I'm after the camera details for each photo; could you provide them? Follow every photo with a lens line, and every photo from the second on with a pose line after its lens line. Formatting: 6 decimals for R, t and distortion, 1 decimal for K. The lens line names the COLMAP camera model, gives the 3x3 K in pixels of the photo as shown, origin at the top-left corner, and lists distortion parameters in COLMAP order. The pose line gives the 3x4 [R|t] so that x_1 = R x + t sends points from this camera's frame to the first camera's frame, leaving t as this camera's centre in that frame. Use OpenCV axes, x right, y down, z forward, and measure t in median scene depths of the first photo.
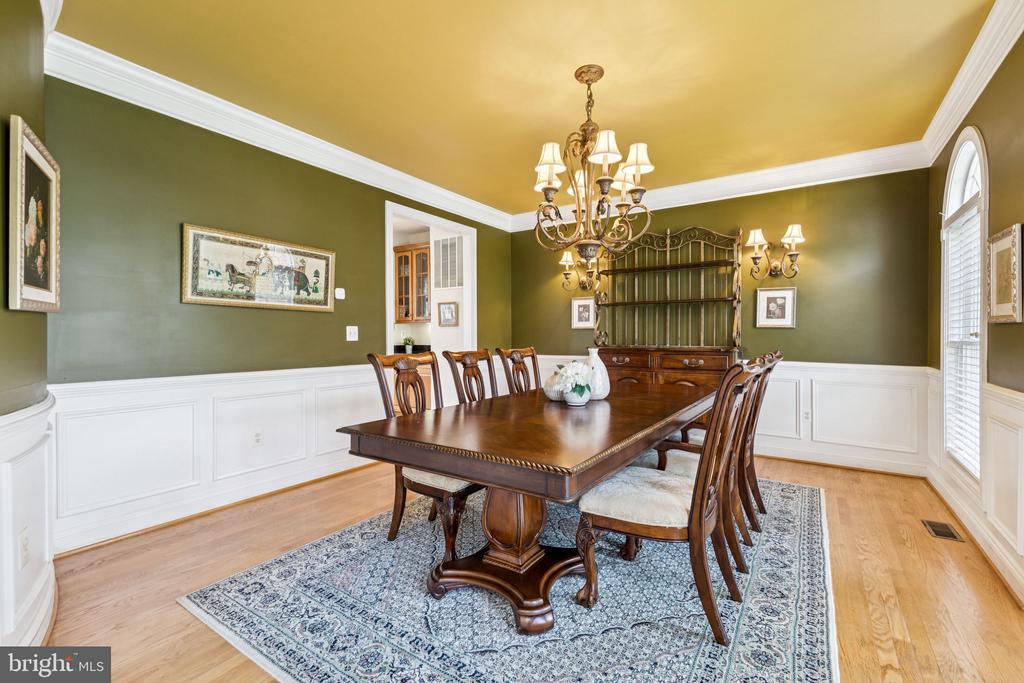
lens RADIAL K [[456.1, 0, 510.9], [0, 456.1, 338.8], [0, 0, 1]] dist [-0.000795, -0.000097]
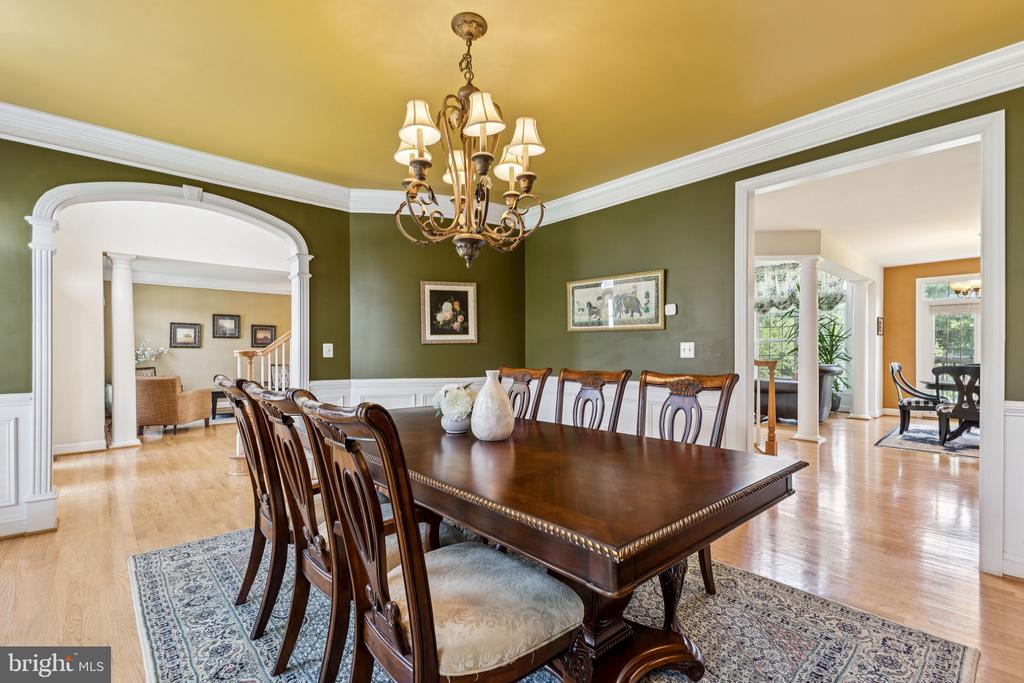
lens RADIAL K [[456.1, 0, 510.7], [0, 456.1, 349.3], [0, 0, 1]] dist [-0.000795, -0.000097]
pose [[-0.246625, -0.002620, -0.969108, 0.790450], [-0.001765, 0.999996, -0.002254, -0.012233], [0.969109, 0.001155, -0.246628, 1.074409]]
